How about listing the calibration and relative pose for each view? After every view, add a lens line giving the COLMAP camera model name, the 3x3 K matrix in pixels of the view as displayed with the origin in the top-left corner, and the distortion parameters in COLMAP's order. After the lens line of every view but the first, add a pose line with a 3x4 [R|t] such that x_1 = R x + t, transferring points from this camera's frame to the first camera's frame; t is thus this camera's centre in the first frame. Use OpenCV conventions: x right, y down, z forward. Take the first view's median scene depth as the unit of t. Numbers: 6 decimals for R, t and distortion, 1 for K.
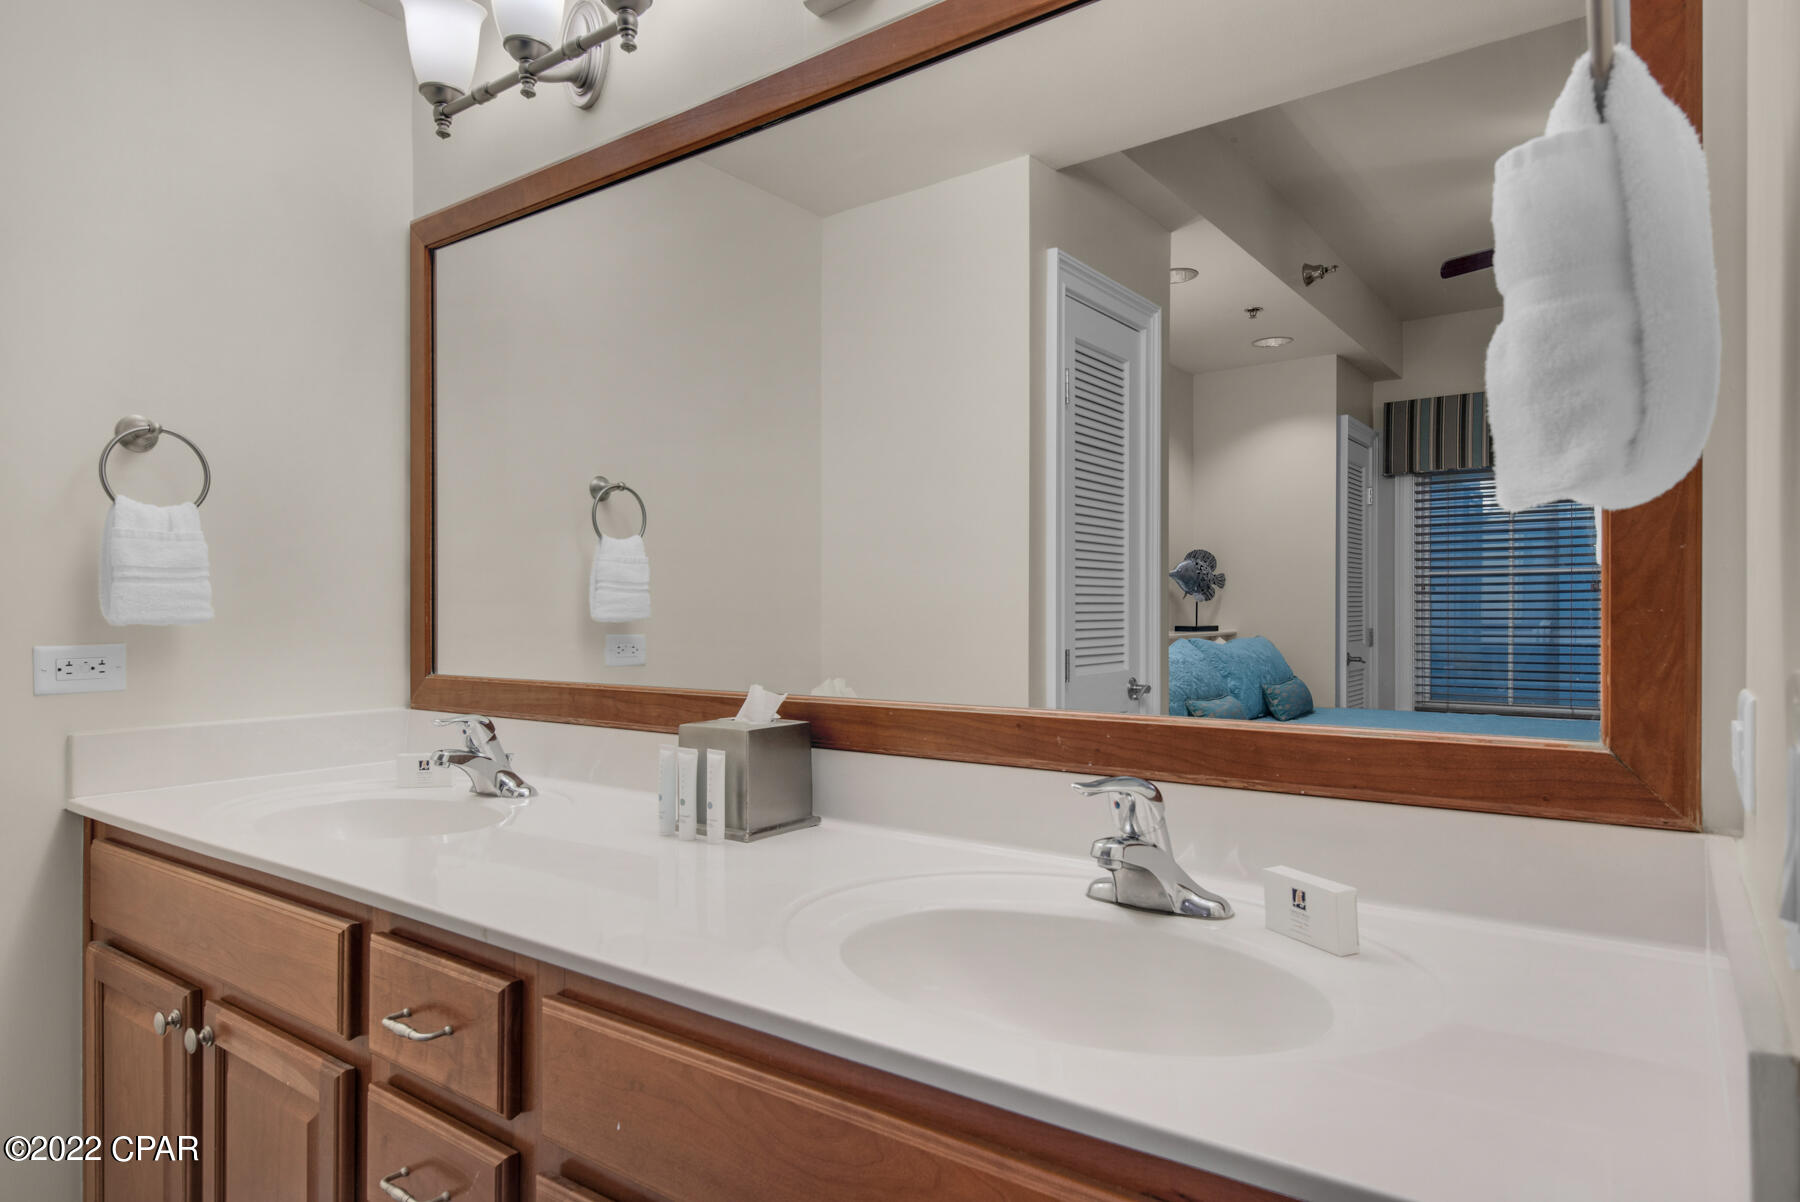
lens RADIAL K [[1022.8, 0, 895.8], [0, 1022.8, 615.3], [0, 0, 1]] dist [0.003256, 0.000300]
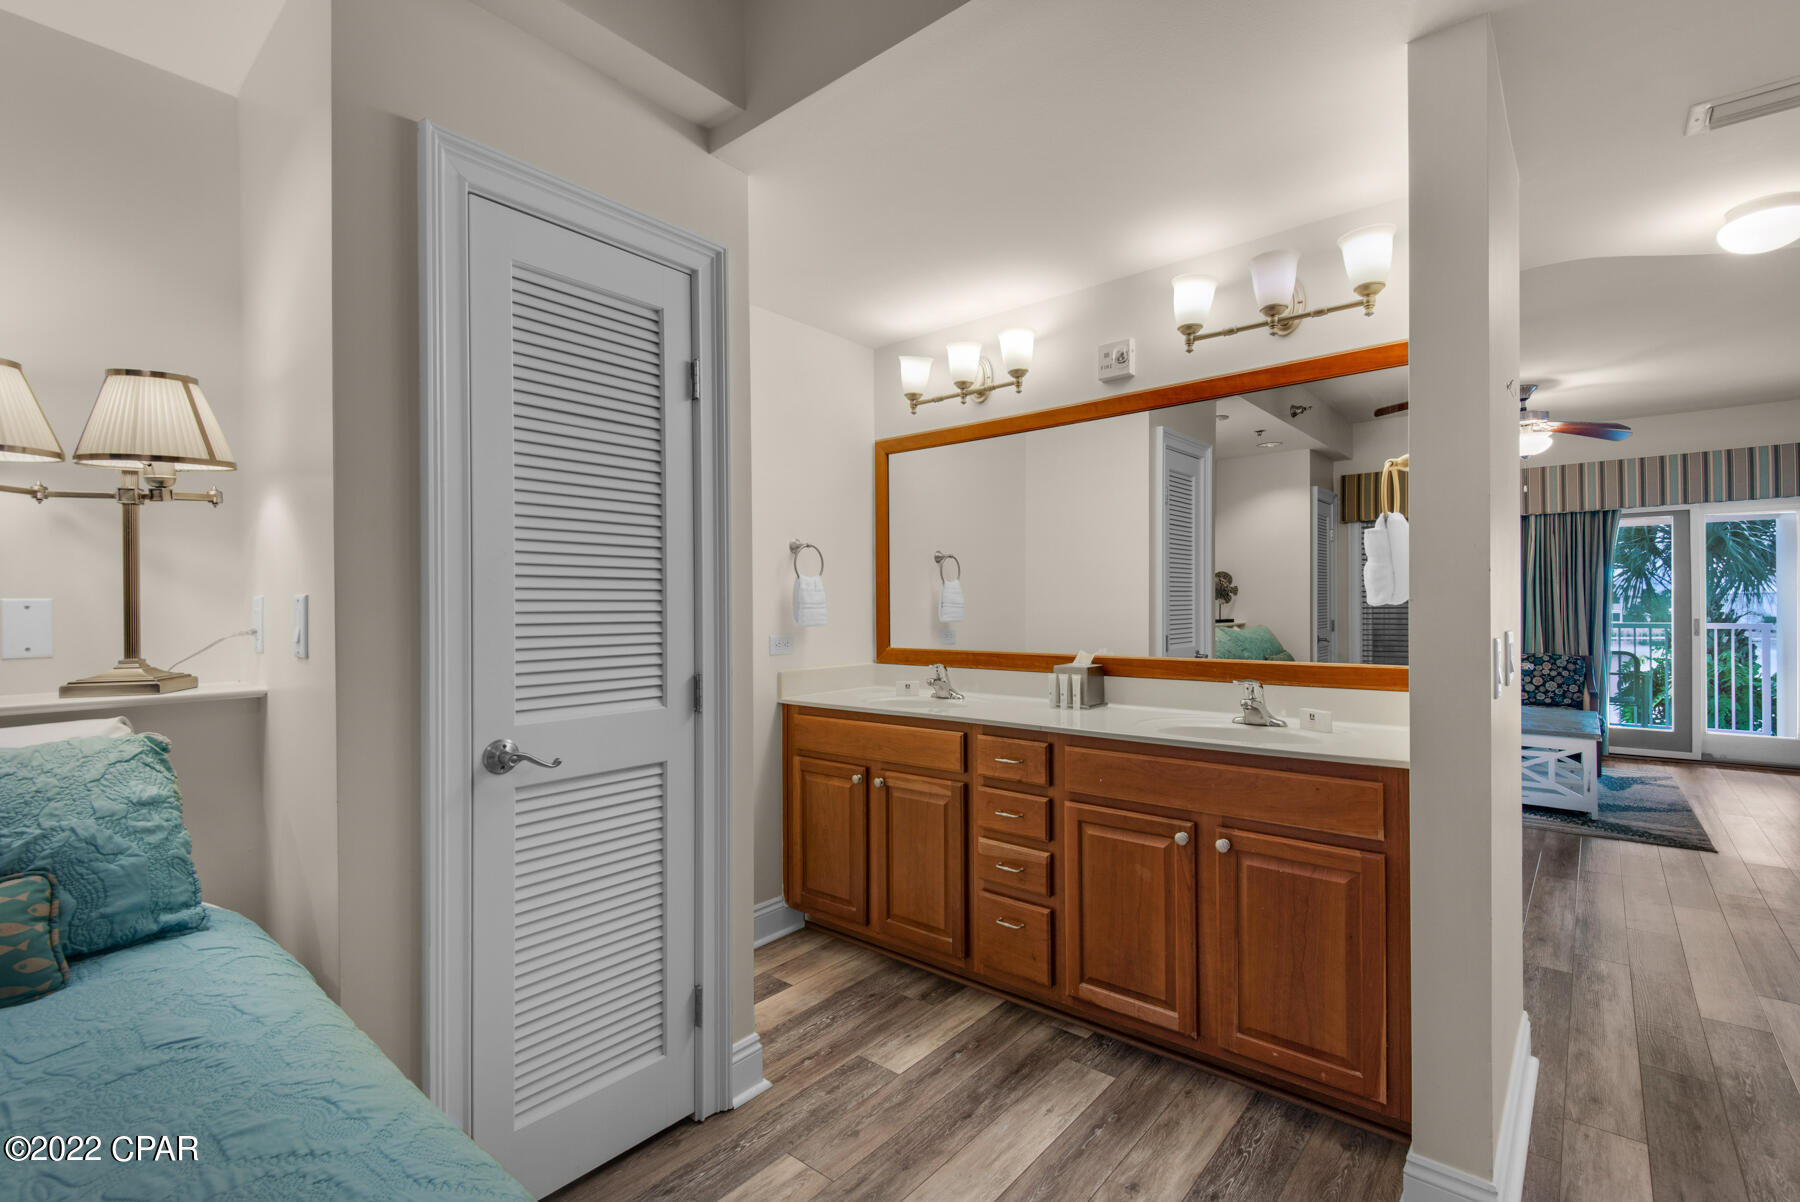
lens RADIAL K [[799.5, 0, 885.0], [0, 799.5, 608.5], [0, 0, 1]] dist [0.009622, -0.000325]
pose [[0.997296, -0.005668, -0.073274, -0.280018], [0.005919, 0.999977, 0.003207, -0.026952], [0.073254, -0.003632, 0.997307, -0.592860]]
